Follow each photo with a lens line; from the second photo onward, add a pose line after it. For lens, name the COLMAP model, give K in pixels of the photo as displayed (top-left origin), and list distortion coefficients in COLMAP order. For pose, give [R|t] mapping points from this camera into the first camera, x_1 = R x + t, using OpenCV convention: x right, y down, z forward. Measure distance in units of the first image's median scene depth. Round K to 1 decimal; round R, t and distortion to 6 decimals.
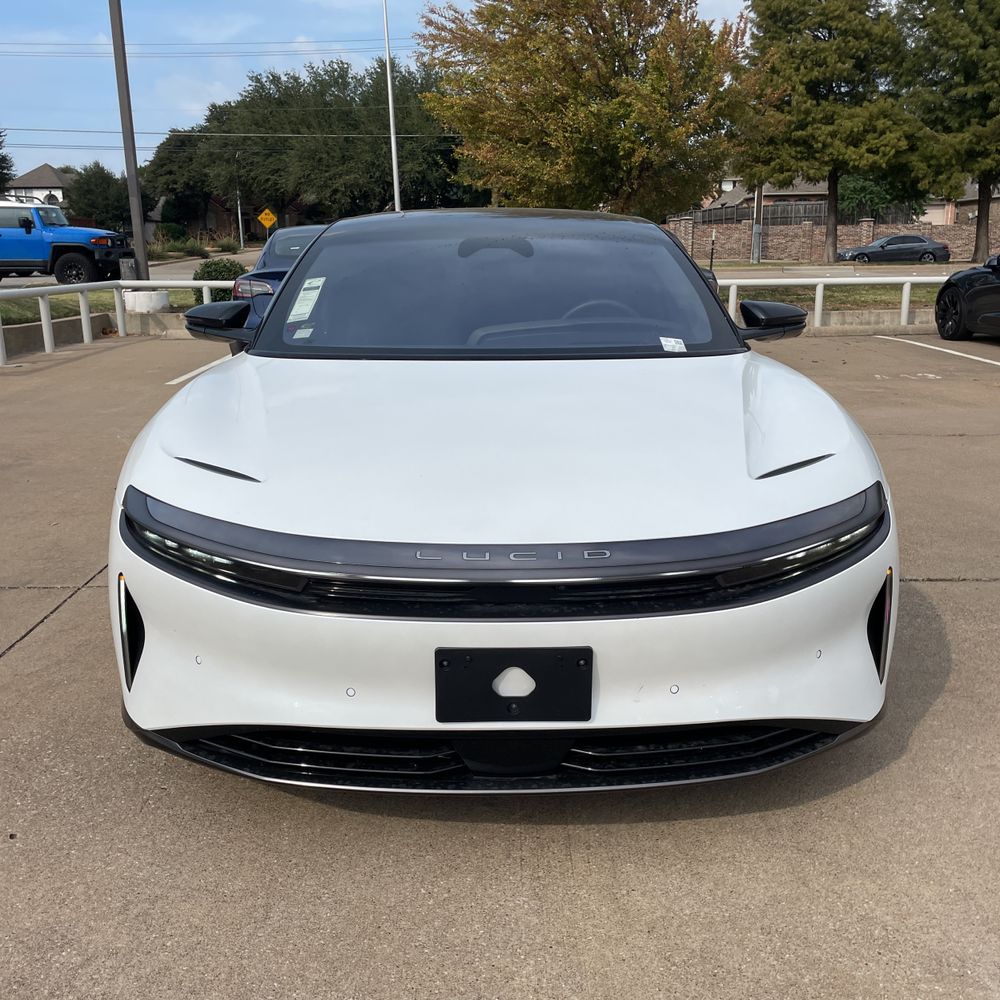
lens RADIAL K [[1020.9, 0, 493.1], [0, 1020.9, 499.3], [0, 0, 1]] dist [0.100537, -0.088262]
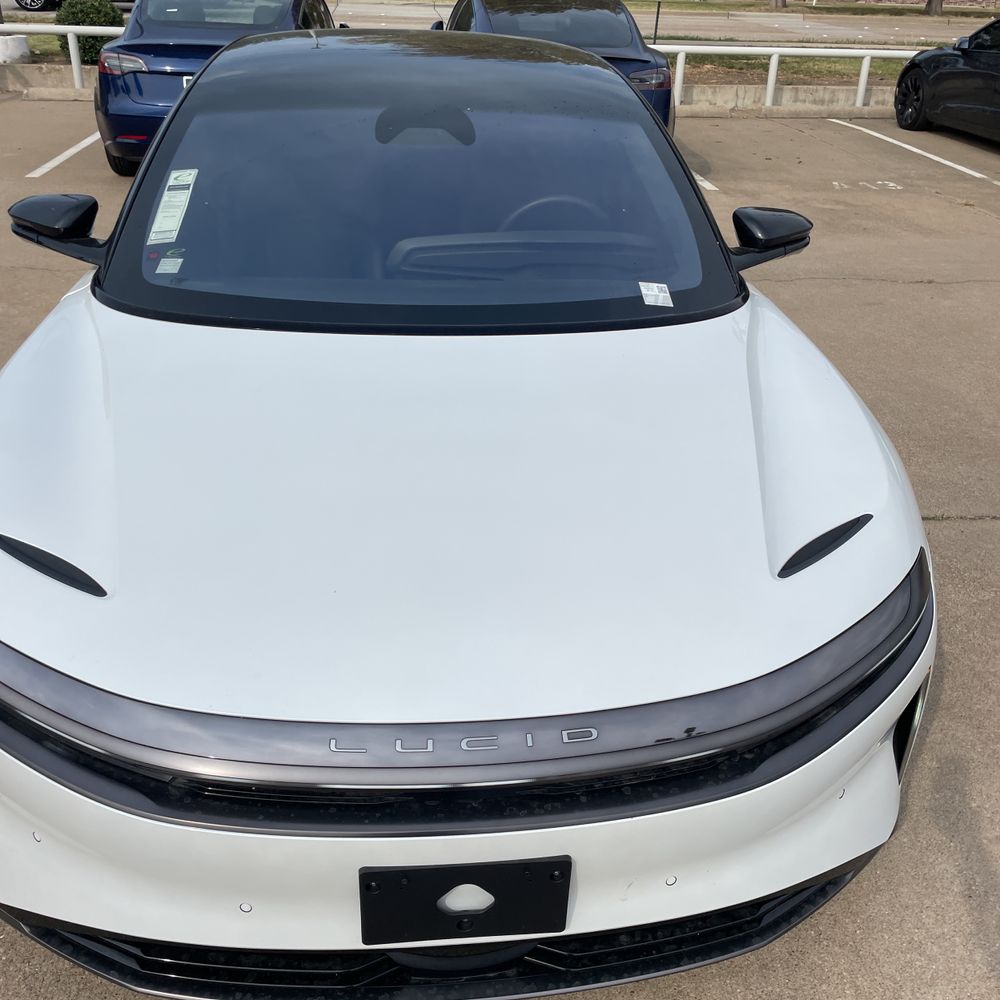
lens RADIAL K [[1015.5, 0, 500.0], [0, 1015.5, 500.0], [0, 0, 1]] dist [0.094517, -0.124146]
pose [[0.996296, -0.009688, 0.085448, -0.008796], [-0.011564, 0.969514, 0.244764, -0.154299], [-0.085214, -0.244845, 0.965810, 0.180475]]
